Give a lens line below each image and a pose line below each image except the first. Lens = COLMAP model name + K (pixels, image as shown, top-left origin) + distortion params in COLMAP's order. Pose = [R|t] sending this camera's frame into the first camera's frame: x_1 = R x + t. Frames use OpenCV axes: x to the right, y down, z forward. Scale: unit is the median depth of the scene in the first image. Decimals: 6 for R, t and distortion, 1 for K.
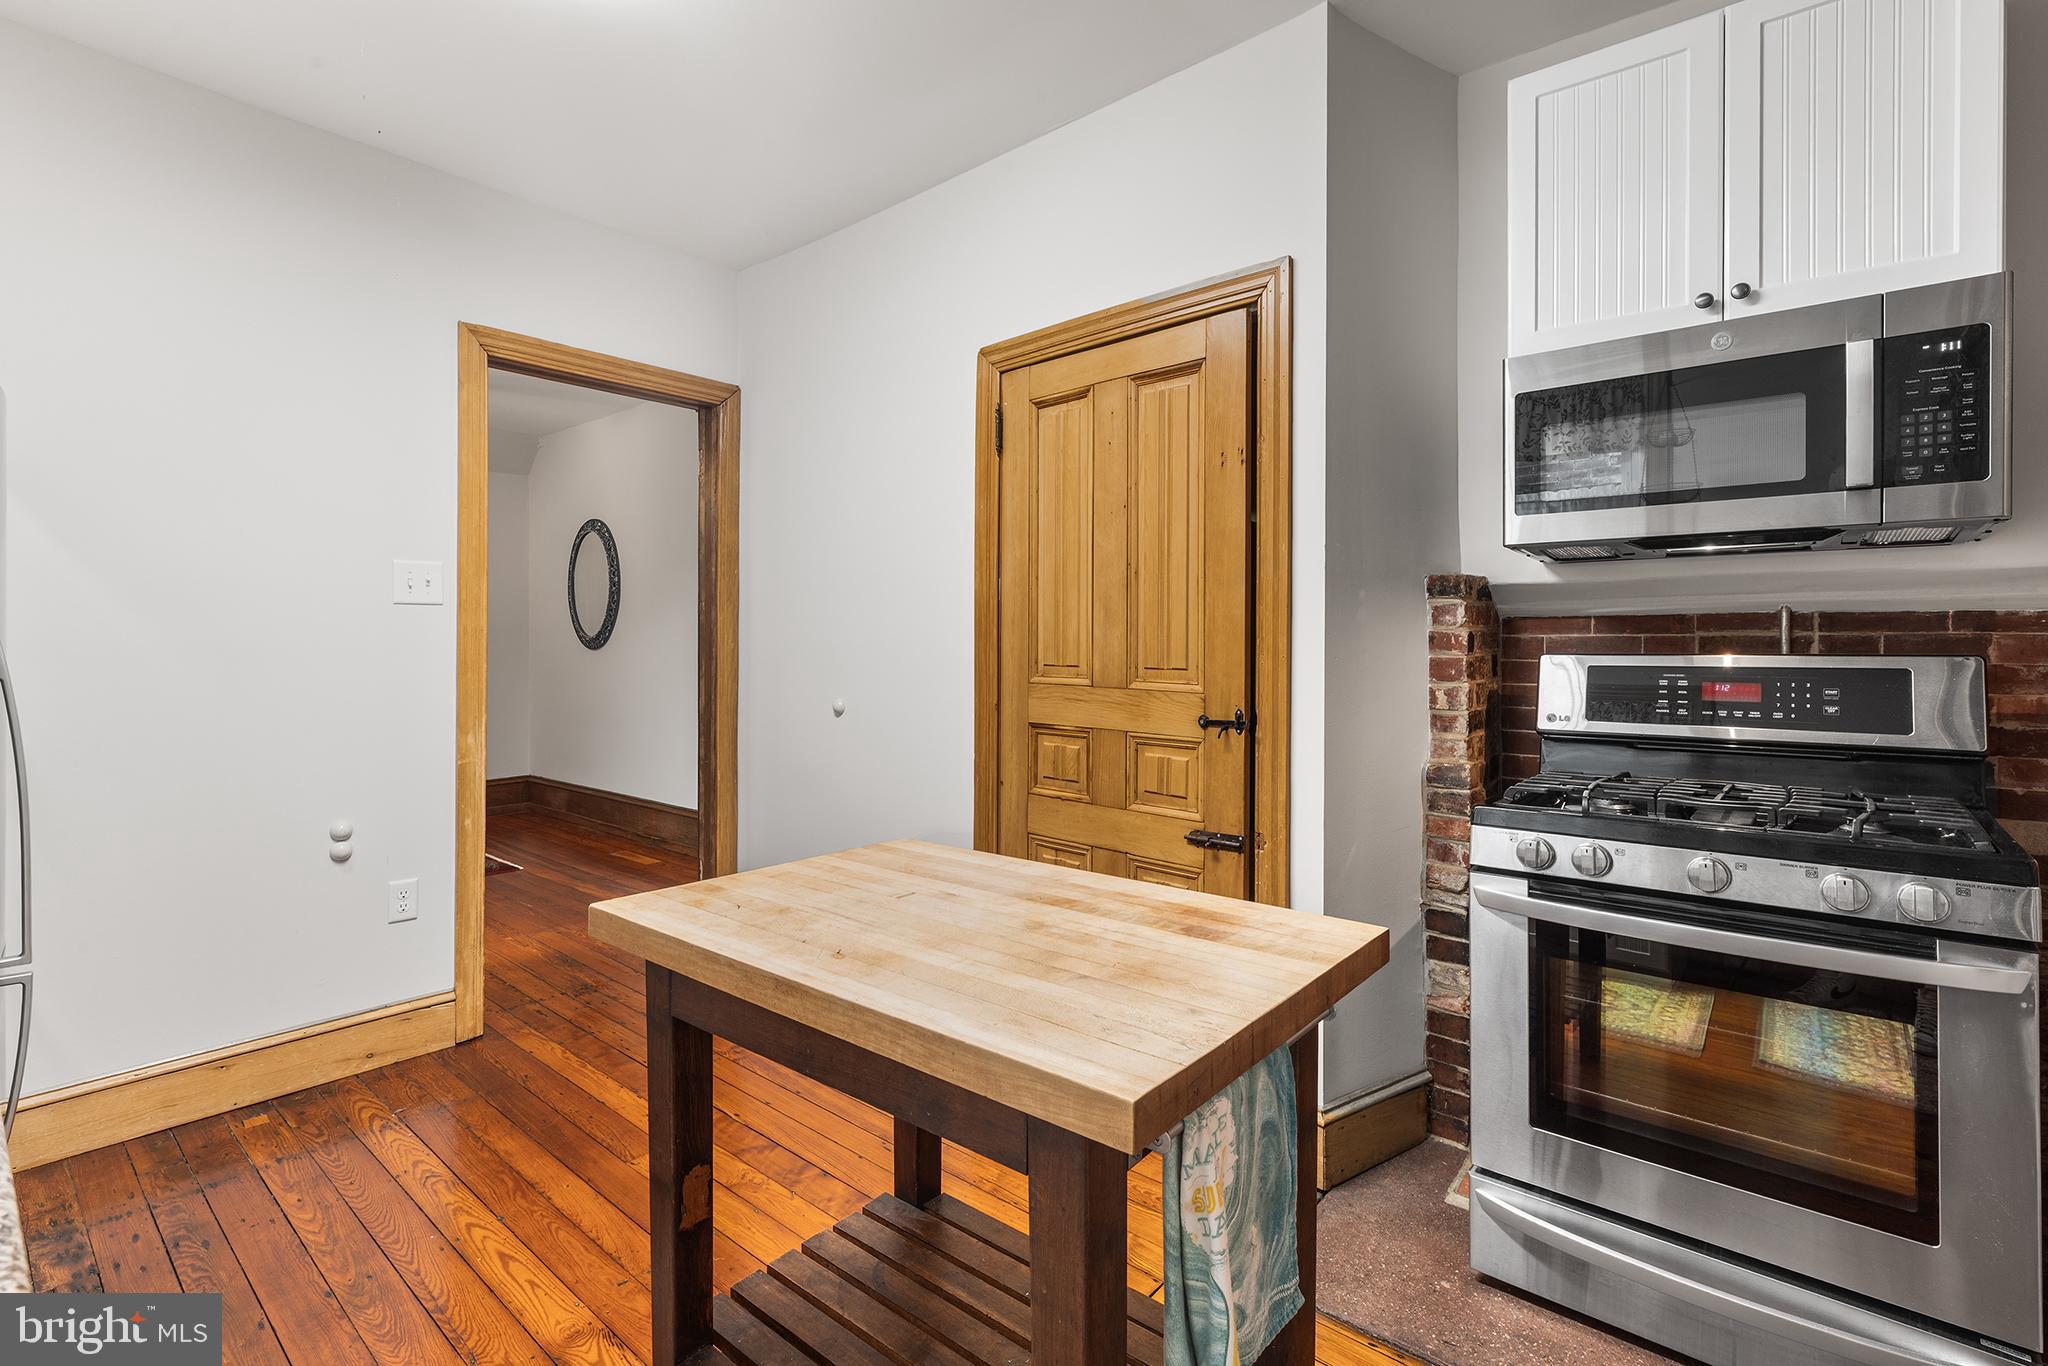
lens RADIAL K [[955.0, 0, 1020.7], [0, 955.0, 638.6], [0, 0, 1]] dist [0.002218, 0.000130]
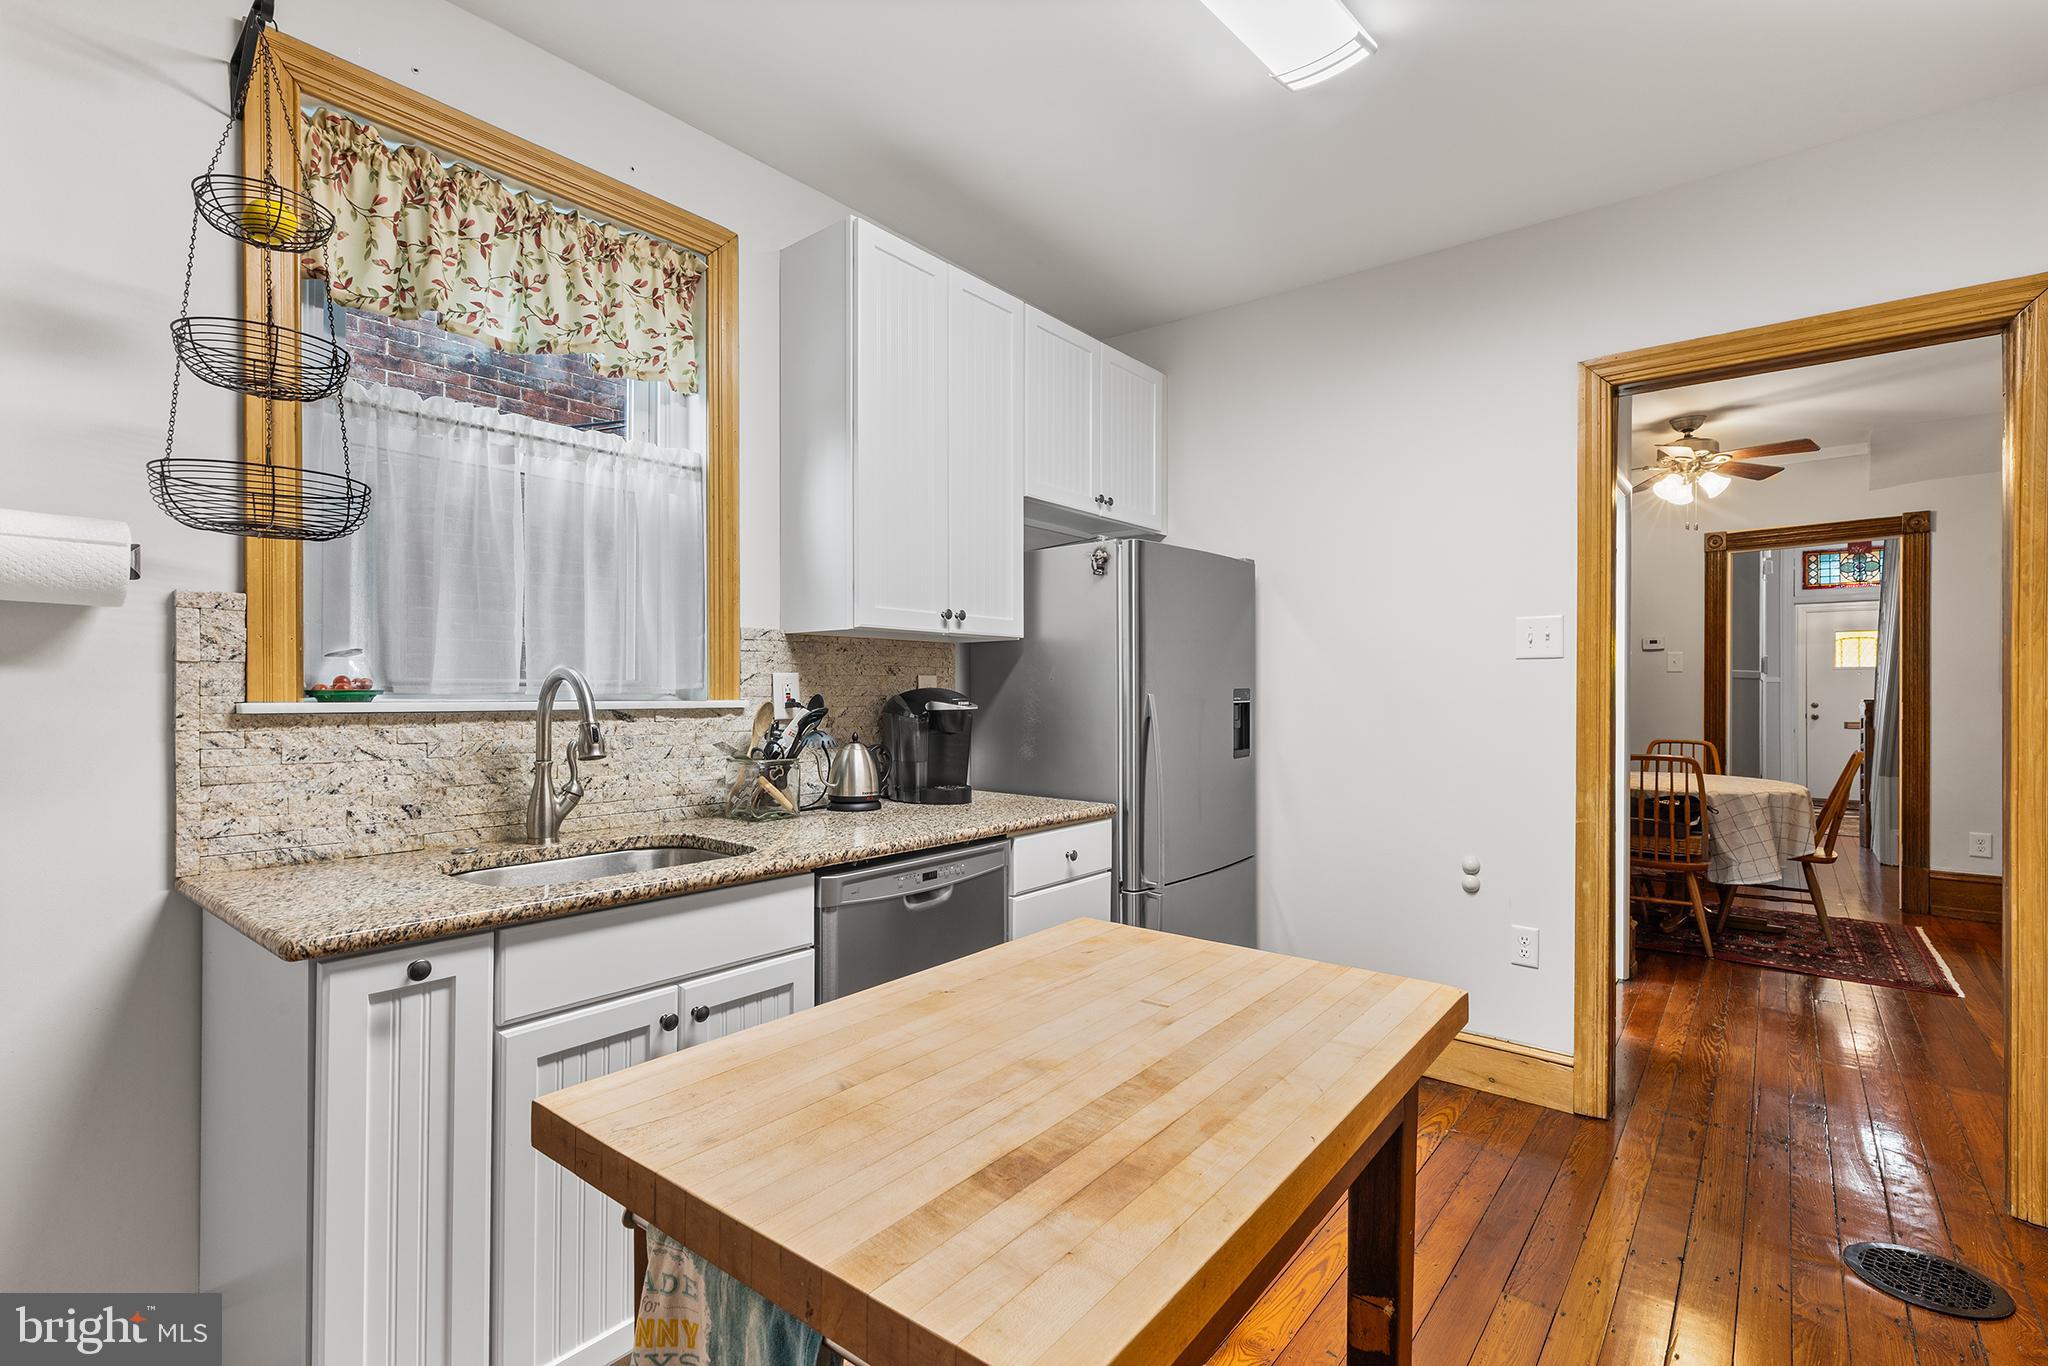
lens RADIAL K [[940.6, 0, 1024.0], [0, 940.6, 683.0], [0, 0, 1]] dist [0.001357, 0.000275]
pose [[0.025762, -0.006350, -0.999648, 0.681957], [0.002655, 0.999977, -0.006284, -0.009486], [0.999665, -0.002492, 0.025778, 0.829878]]
